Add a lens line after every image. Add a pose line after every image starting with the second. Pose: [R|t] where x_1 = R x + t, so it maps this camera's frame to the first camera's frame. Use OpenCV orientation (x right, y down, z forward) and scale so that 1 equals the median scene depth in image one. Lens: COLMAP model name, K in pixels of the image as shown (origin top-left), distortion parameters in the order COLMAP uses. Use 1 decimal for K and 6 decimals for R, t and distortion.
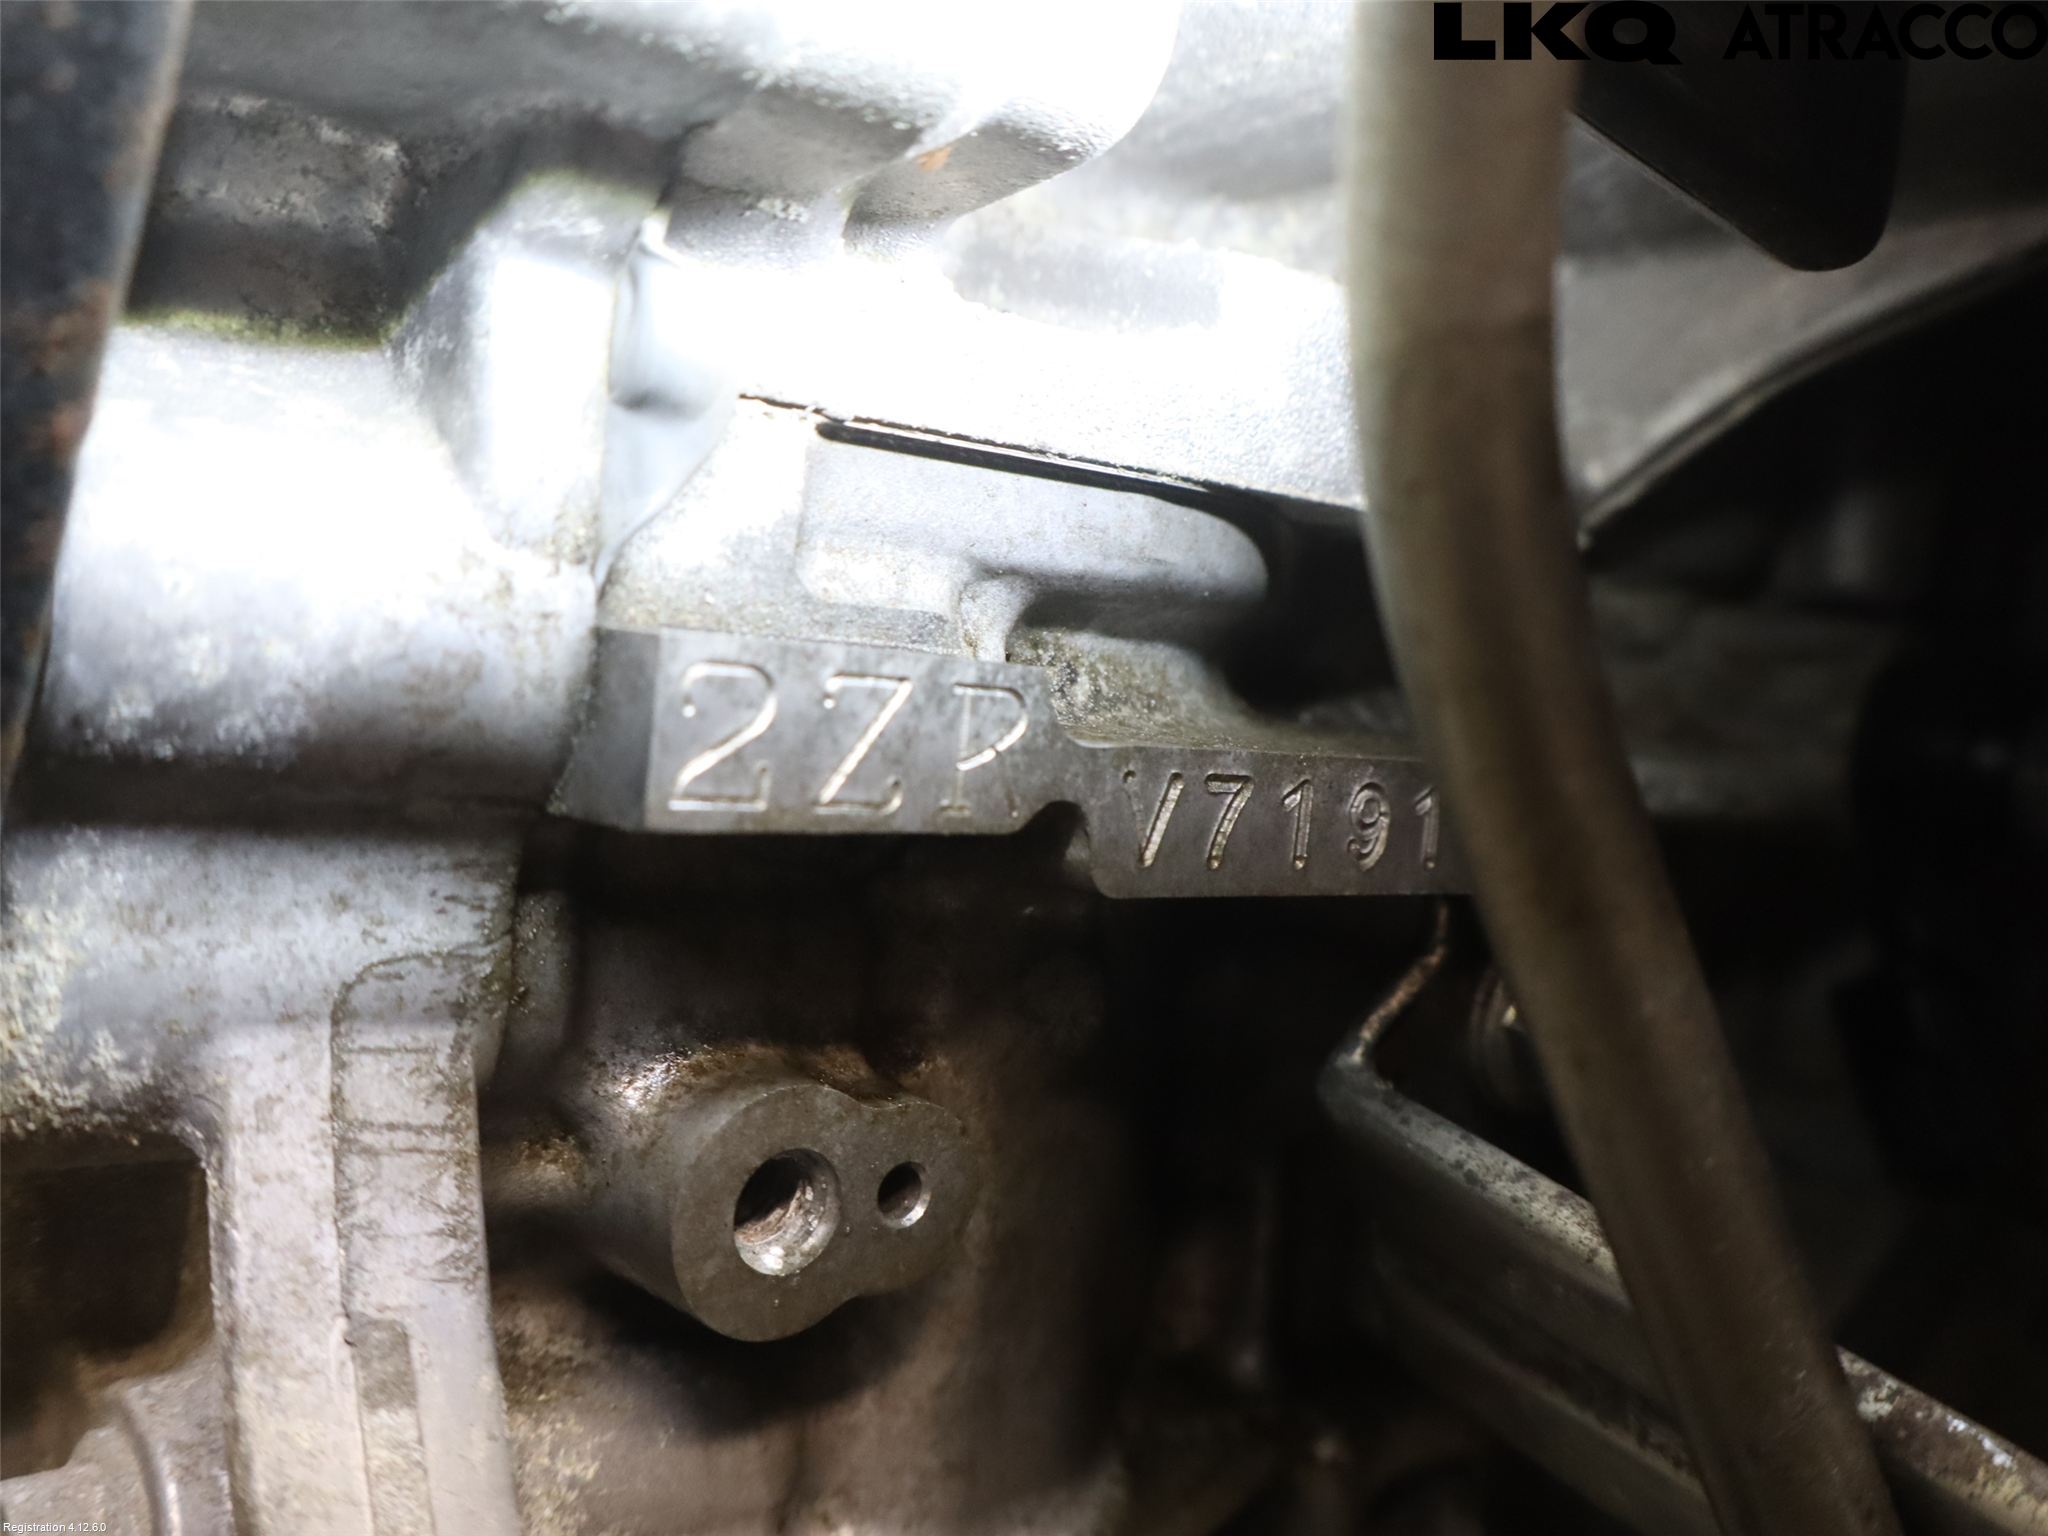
lens RADIAL K [[1989.3, 0, 1027.5], [0, 1989.3, 773.1], [0, 0, 1]] dist [0.008341, 0.000000]
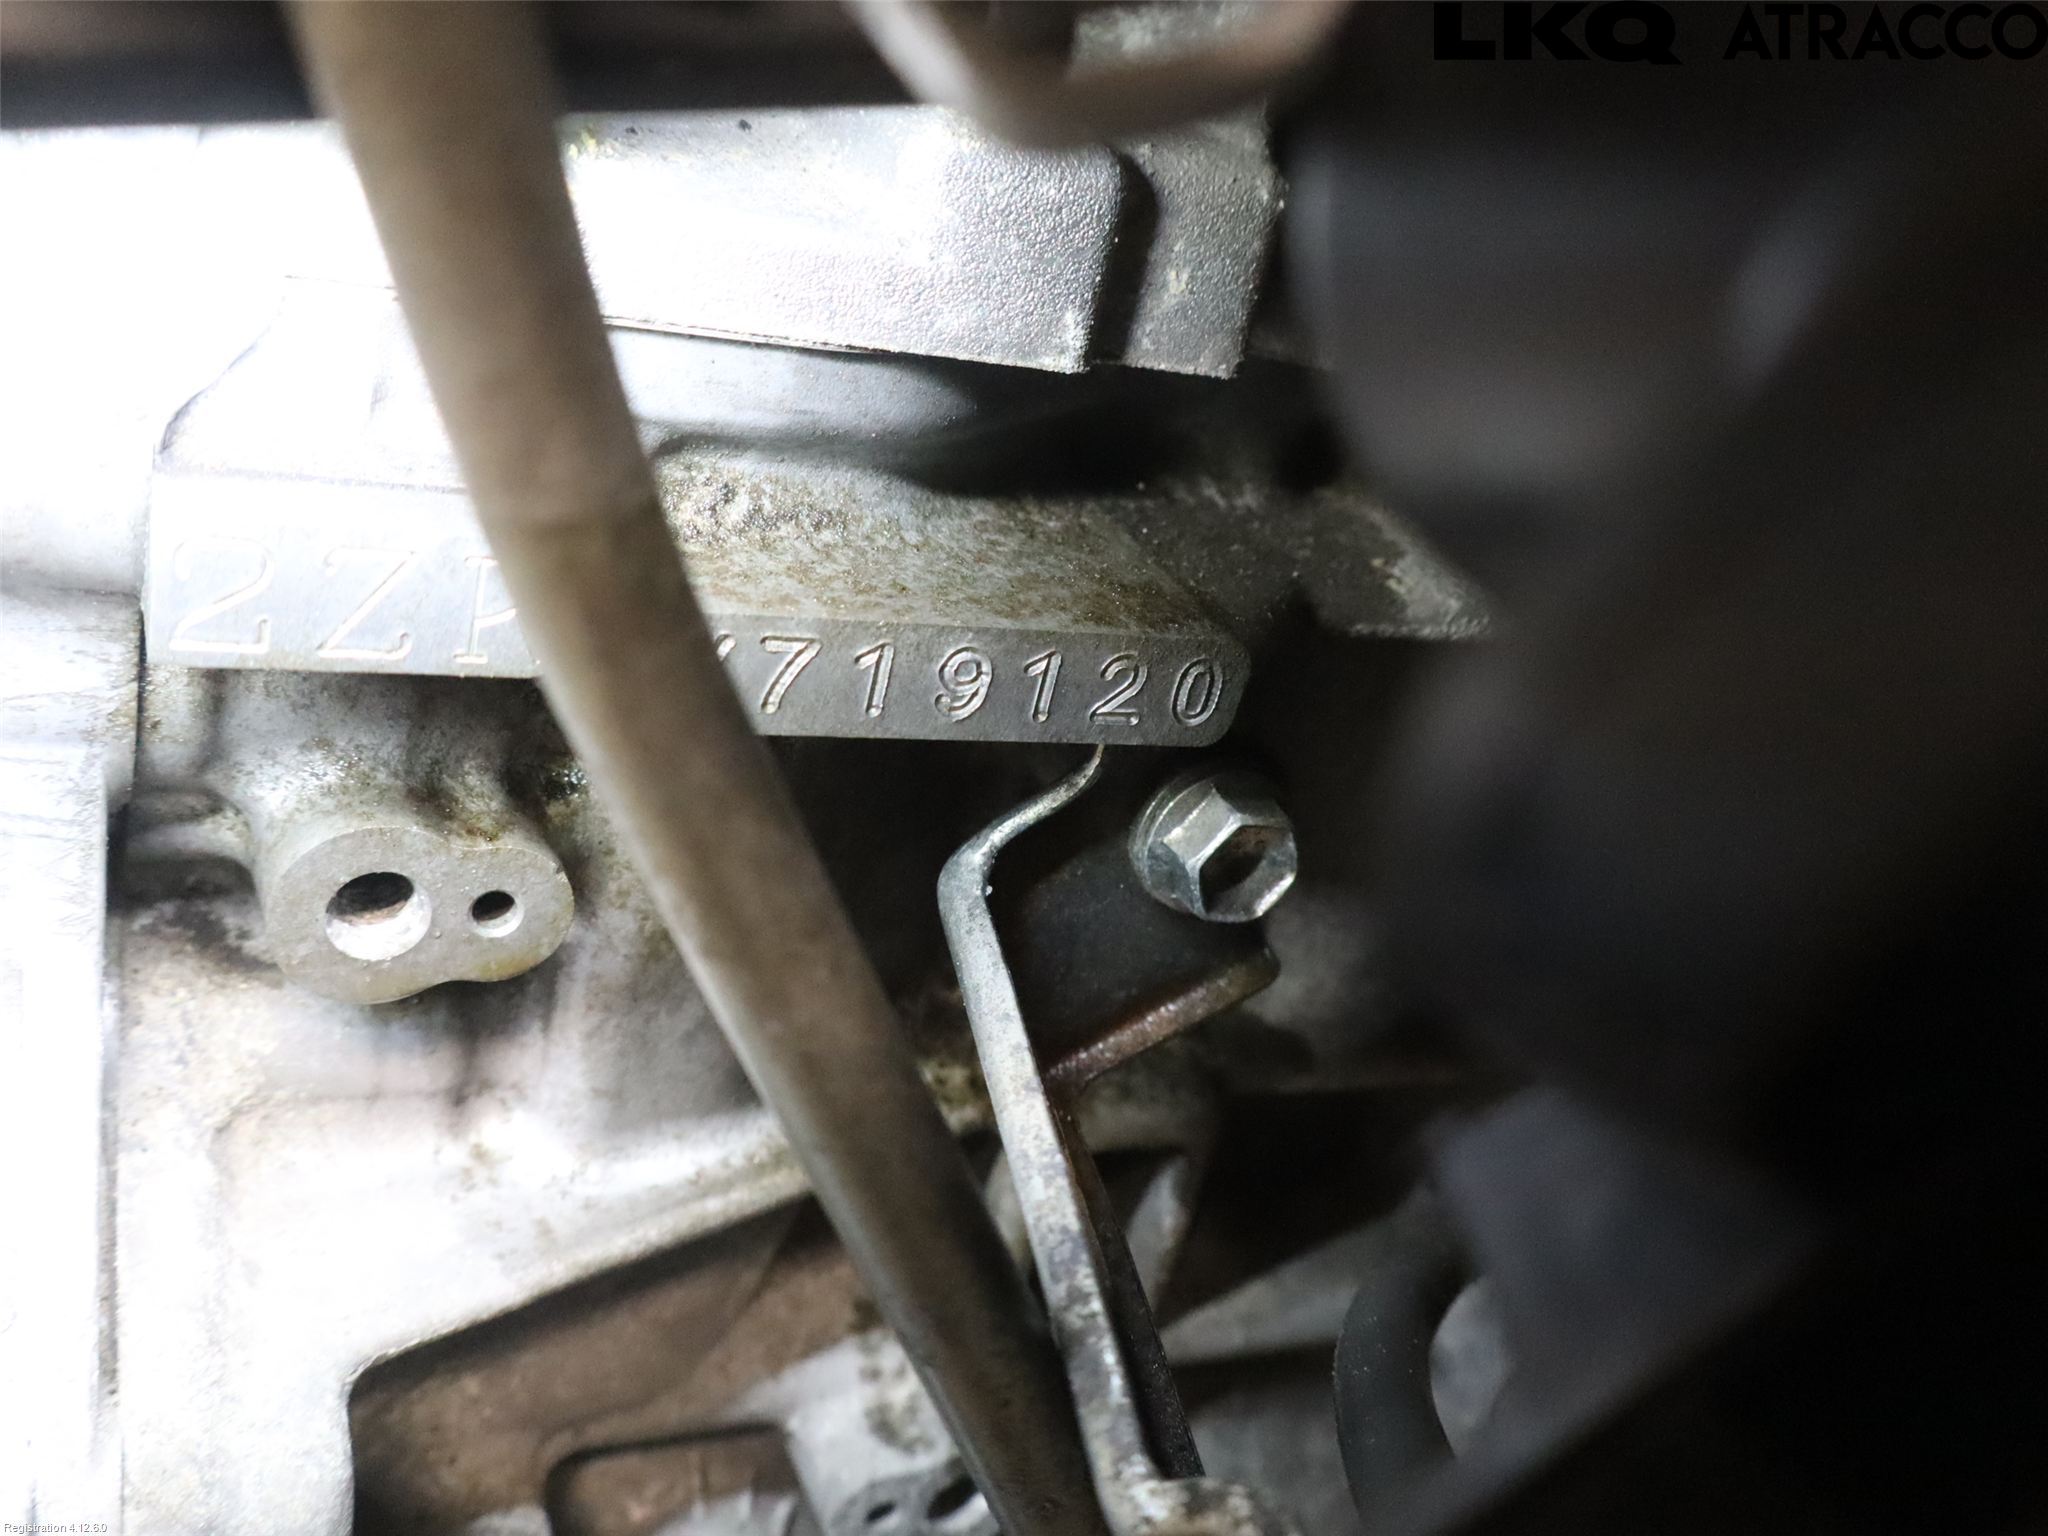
lens RADIAL K [[1989.3, 0, 1020.3], [0, 1989.3, 765.7], [0, 0, 1]] dist [0.008341, 0.000000]
pose [[0.950901, 0.223795, -0.213784, 0.494167], [-0.146811, 0.934252, 0.324993, -0.323152], [0.272460, -0.277650, 0.921236, -0.013619]]
